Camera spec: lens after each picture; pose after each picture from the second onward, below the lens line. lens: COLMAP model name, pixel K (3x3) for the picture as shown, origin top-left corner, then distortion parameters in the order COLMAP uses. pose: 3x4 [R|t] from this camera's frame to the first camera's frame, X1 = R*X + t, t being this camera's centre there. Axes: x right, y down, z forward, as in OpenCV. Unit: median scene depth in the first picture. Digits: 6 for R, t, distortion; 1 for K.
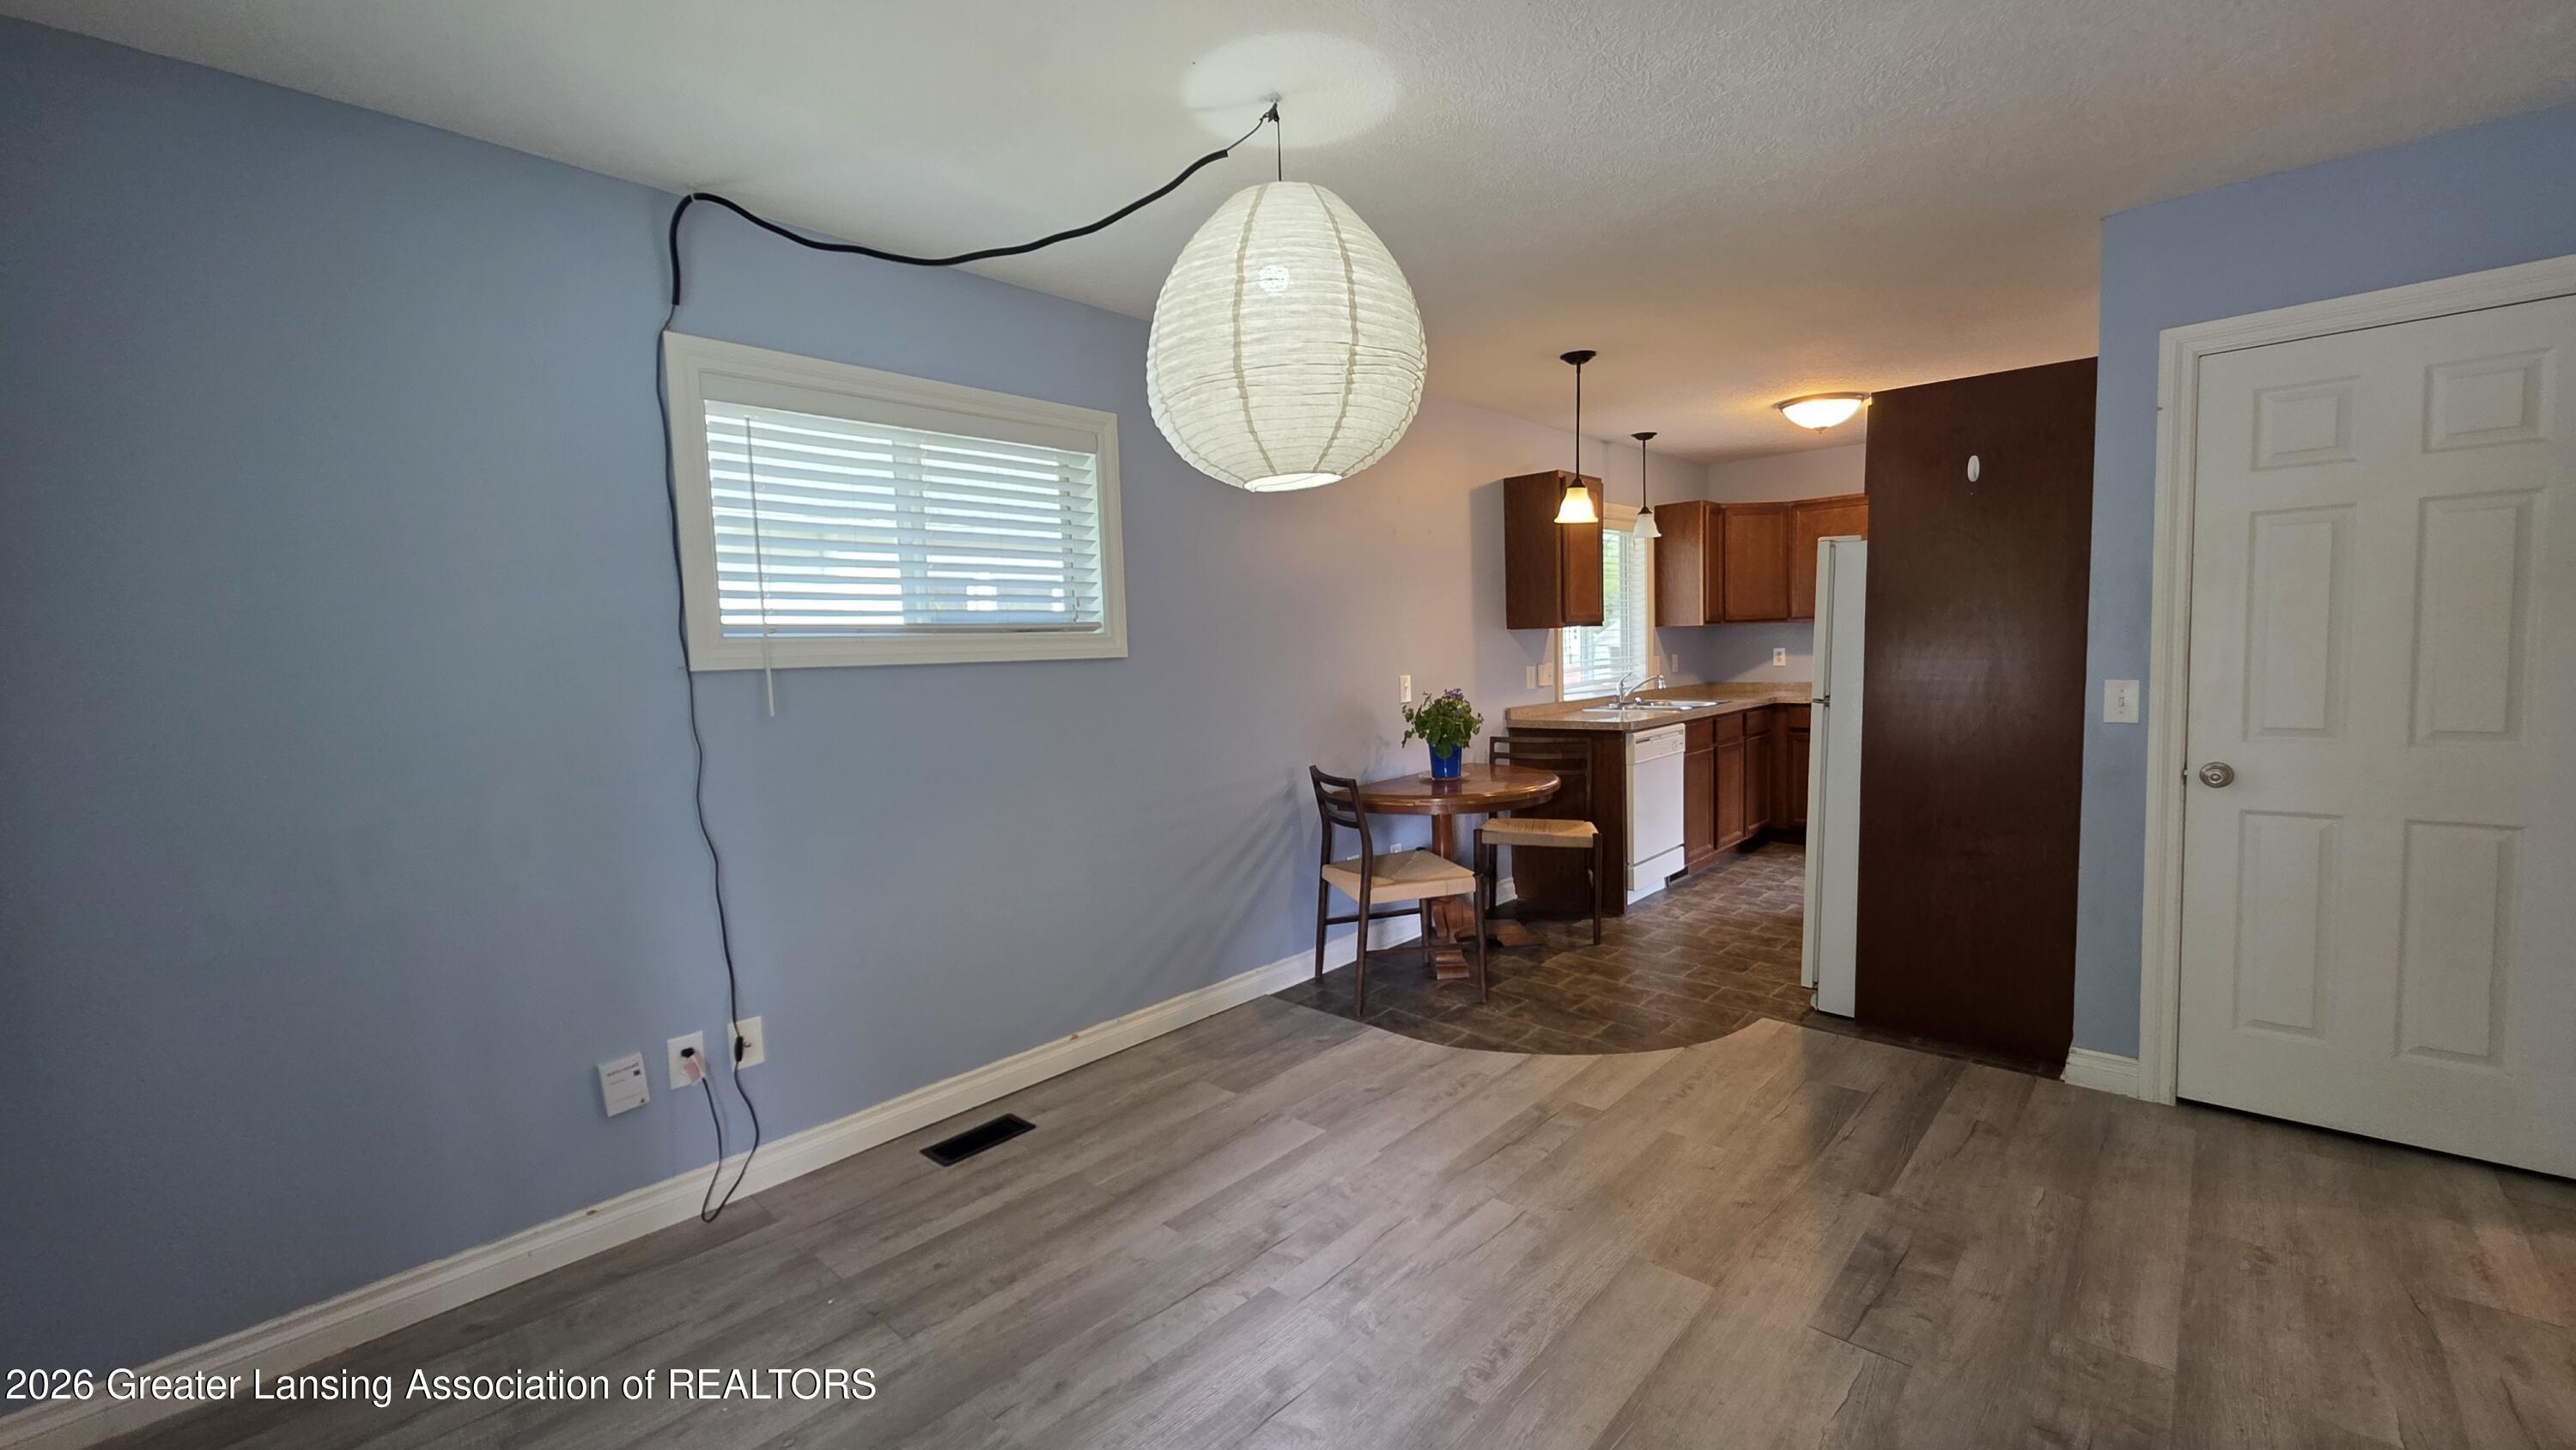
lens RADIAL K [[1030.6, 0, 1276.1], [0, 1030.6, 730.9], [0, 0, 1]] dist [0.002964, -0.000750]
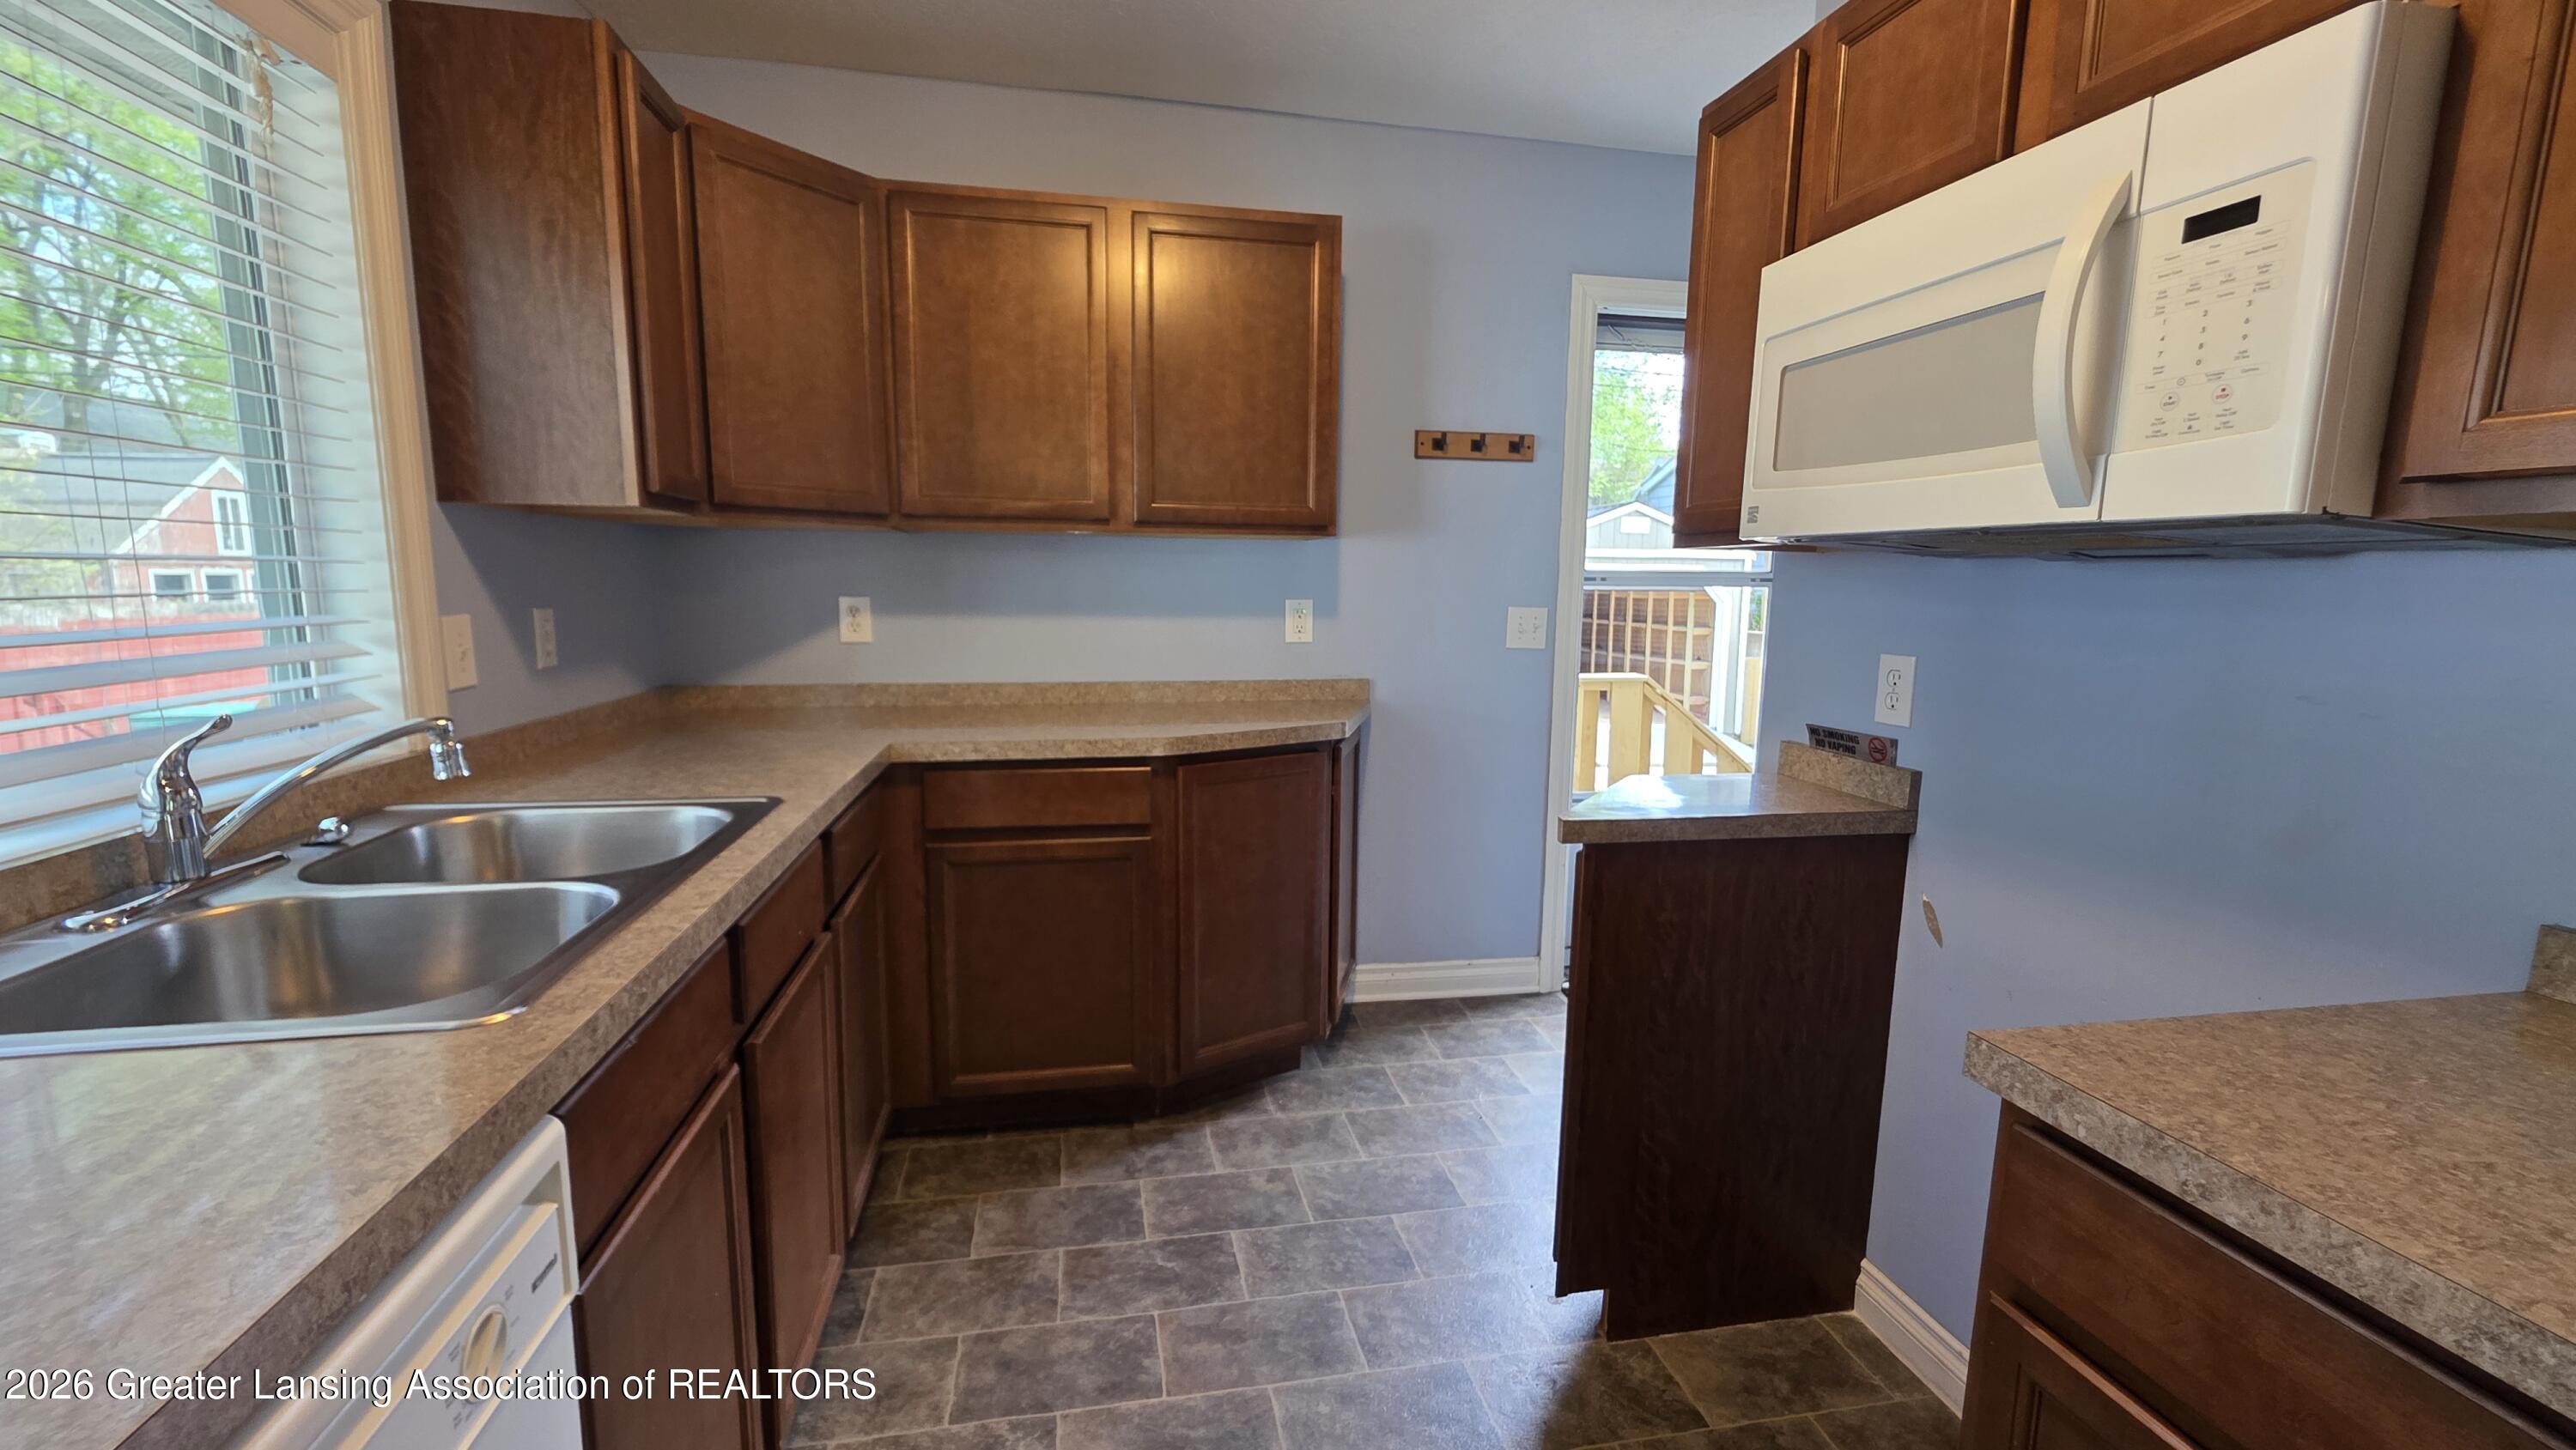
lens RADIAL K [[1030.6, 0, 1276.3], [0, 1030.6, 723.9], [0, 0, 1]] dist [0.002964, -0.000750]
pose [[0.584895, -0.072858, 0.807830, 0.556730], [0.034380, 0.997289, 0.065054, -0.111041], [-0.810380, -0.010276, 0.585814, 1.358946]]
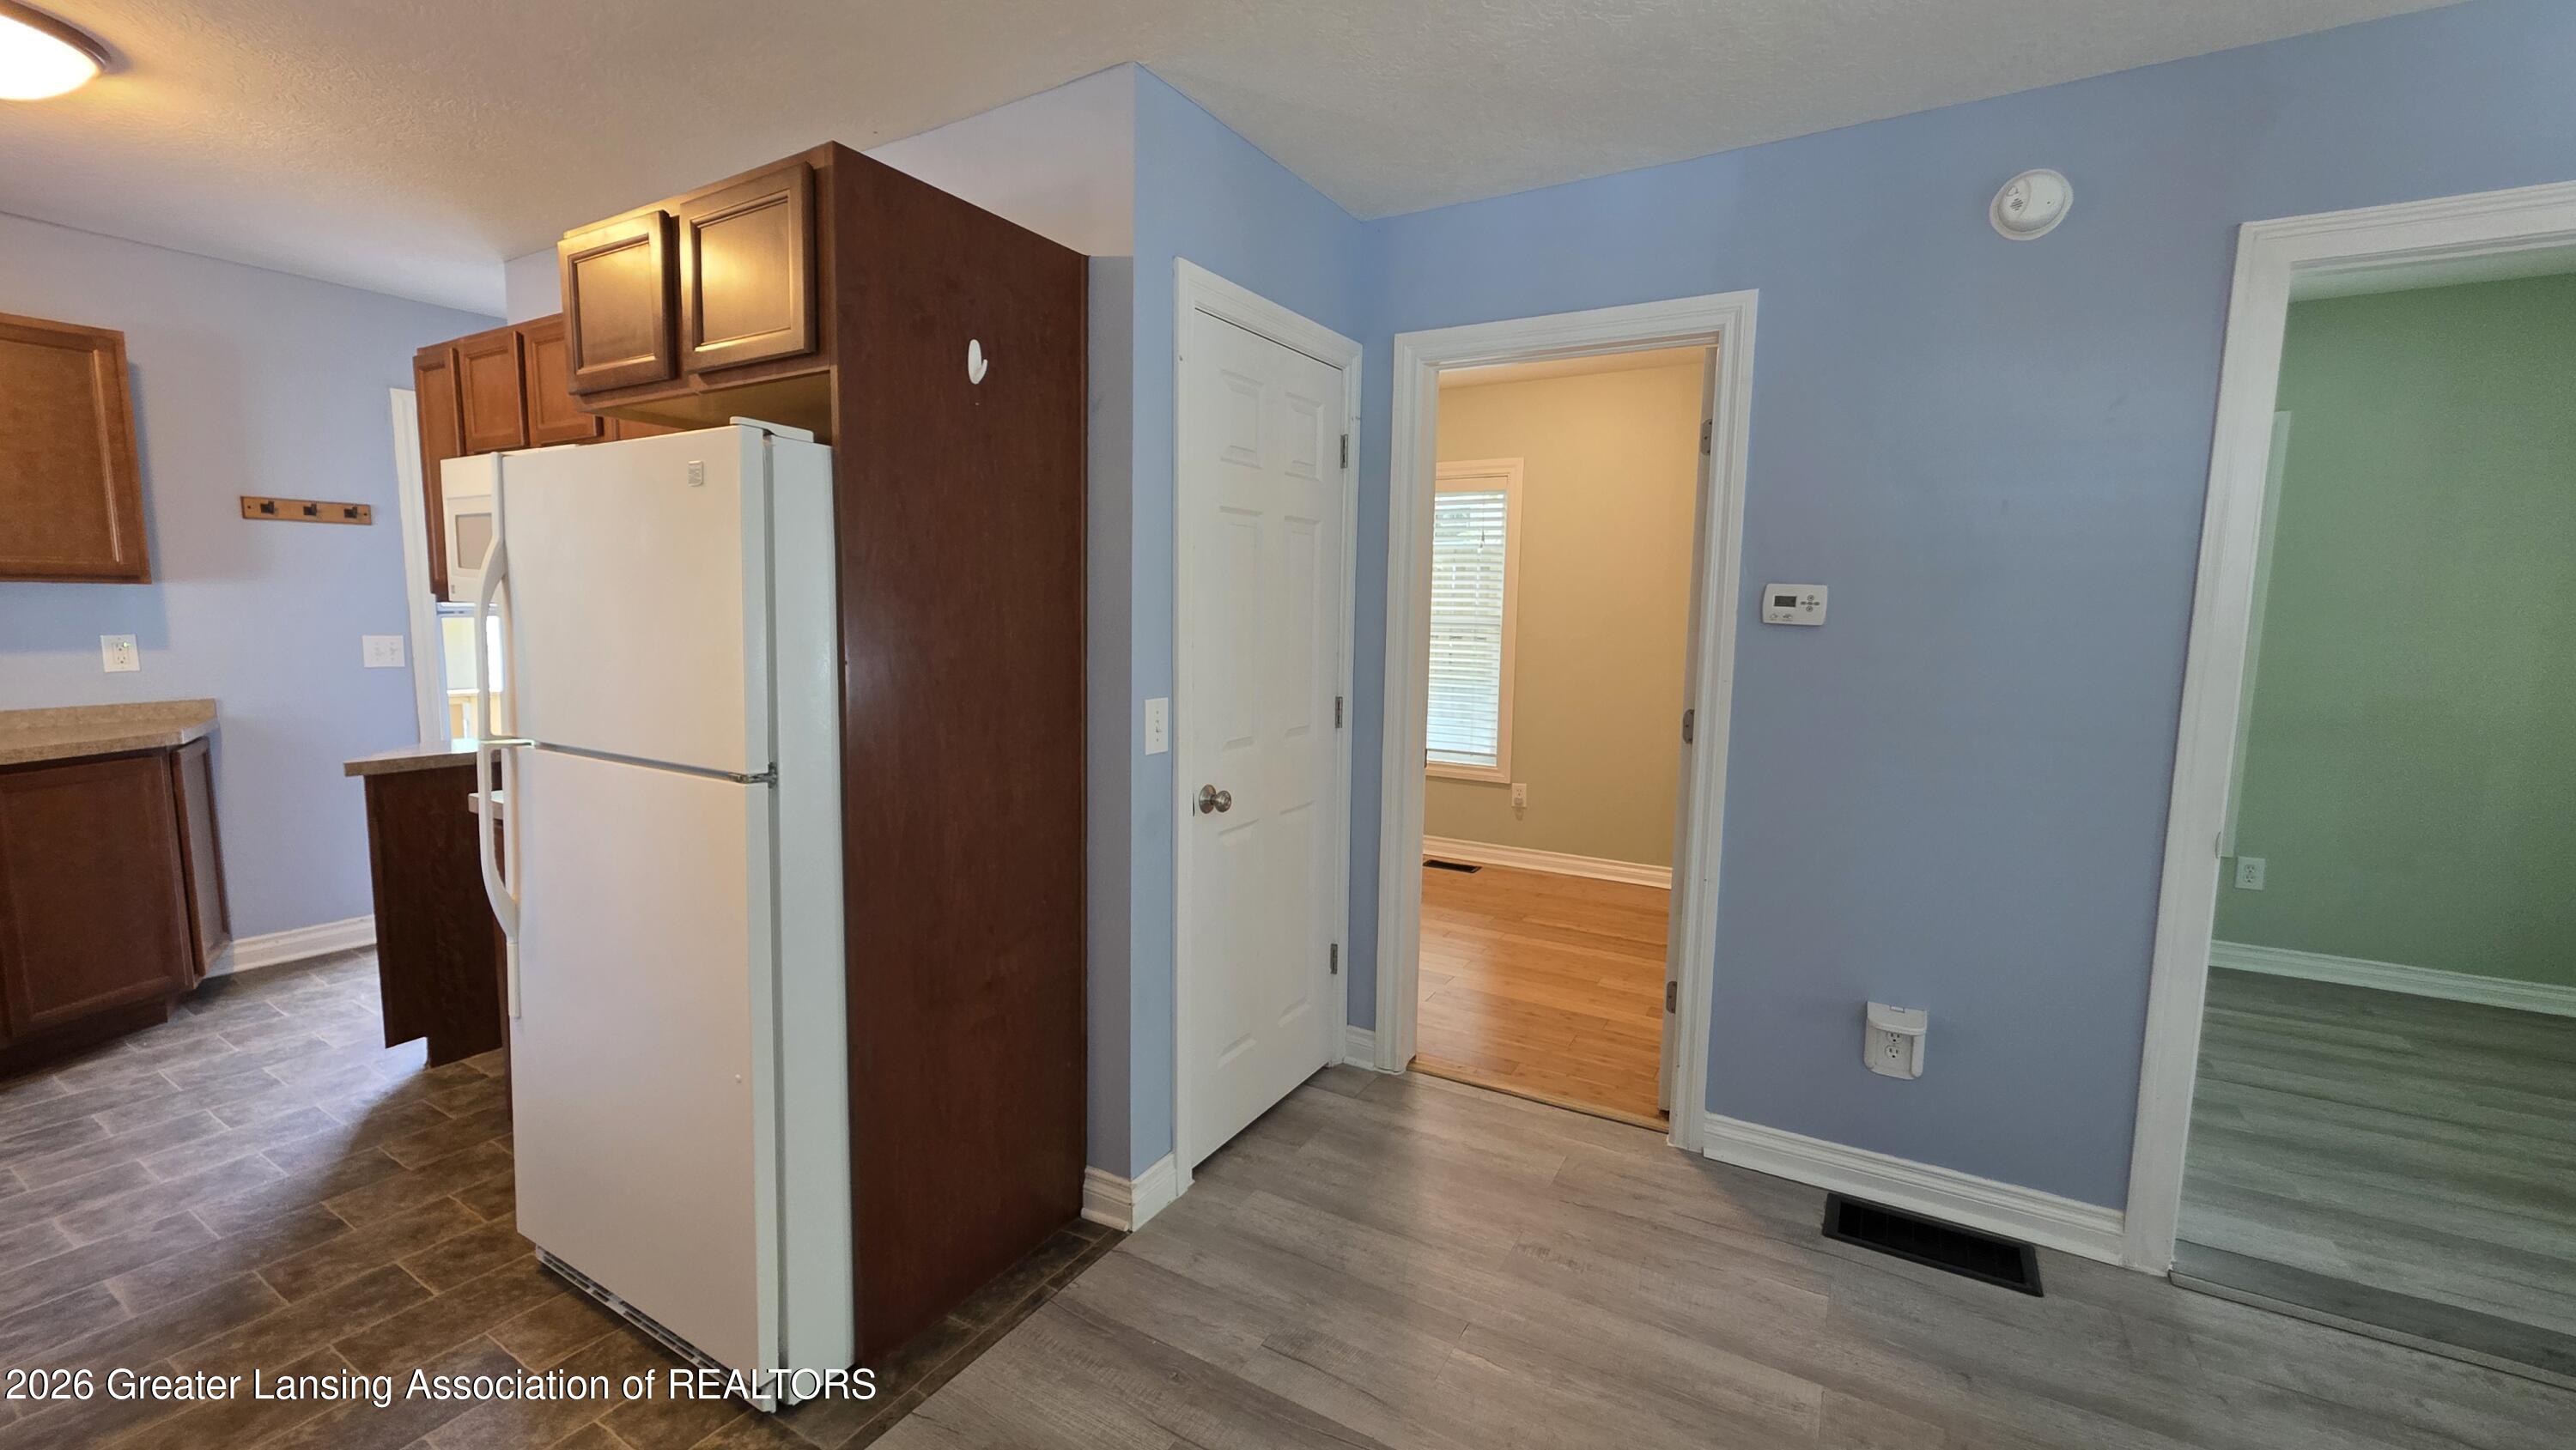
lens RADIAL K [[1030.6, 0, 1275.4], [0, 1030.6, 721.5], [0, 0, 1]] dist [0.002964, -0.000750]
pose [[-0.210725, -0.081890, 0.974109, 0.035281], [0.073132, 0.992372, 0.099246, -0.091009], [-0.974806, 0.092152, -0.203129, 0.952727]]
